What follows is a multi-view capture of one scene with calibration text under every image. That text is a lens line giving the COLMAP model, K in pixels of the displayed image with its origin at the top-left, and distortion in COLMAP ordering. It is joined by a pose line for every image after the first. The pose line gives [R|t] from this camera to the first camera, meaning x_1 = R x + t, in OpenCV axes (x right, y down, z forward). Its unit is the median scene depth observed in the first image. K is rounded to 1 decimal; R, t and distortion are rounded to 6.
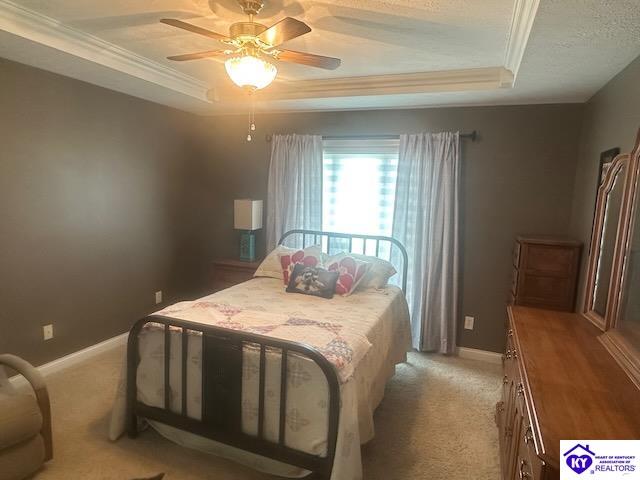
lens RADIAL K [[396.5, 0, 319.7], [0, 396.5, 240.8], [0, 0, 1]] dist [0.003457, 0.000284]
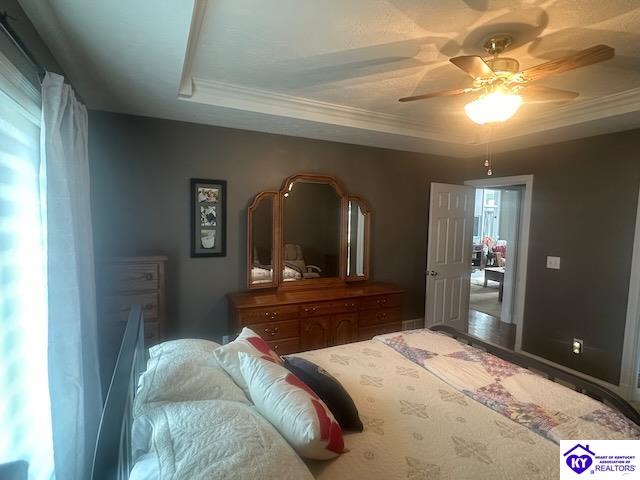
lens RADIAL K [[328.7, 0, 318.6], [0, 328.7, 239.0], [0, 0, 1]] dist [-0.006200, -0.000435]
pose [[-0.735815, -0.103466, 0.669231, -0.380148], [0.044464, 0.978744, 0.200206, -0.243620], [-0.675721, 0.177072, -0.715574, 1.688576]]
